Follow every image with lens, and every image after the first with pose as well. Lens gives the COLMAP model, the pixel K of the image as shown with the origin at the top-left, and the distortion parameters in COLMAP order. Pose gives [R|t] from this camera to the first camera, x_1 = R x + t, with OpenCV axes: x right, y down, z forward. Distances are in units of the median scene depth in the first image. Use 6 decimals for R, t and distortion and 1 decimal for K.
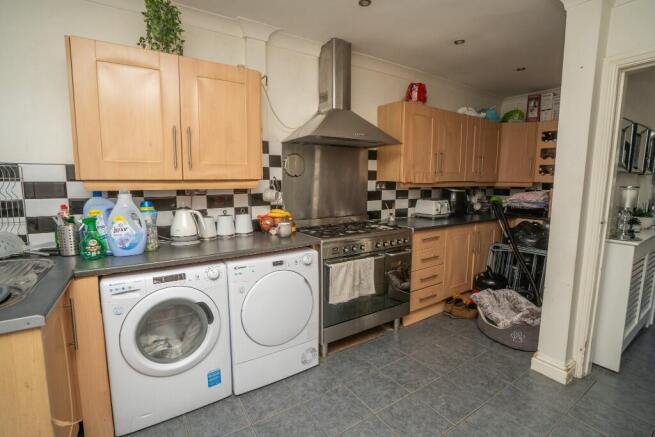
lens RADIAL K [[319.7, 0, 326.8], [0, 319.7, 217.3], [0, 0, 1]] dist [-0.042942, 0.008779]
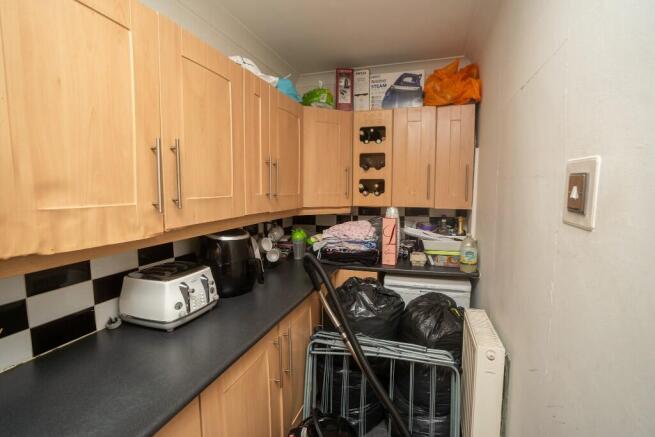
lens RADIAL K [[319.7, 0, 329.0], [0, 319.7, 216.9], [0, 0, 1]] dist [-0.042942, 0.008779]
pose [[0.799585, -0.062512, 0.597291, 0.238957], [0.079919, 0.996798, -0.002663, -0.094128], [-0.595212, 0.049864, 0.802020, 0.524062]]
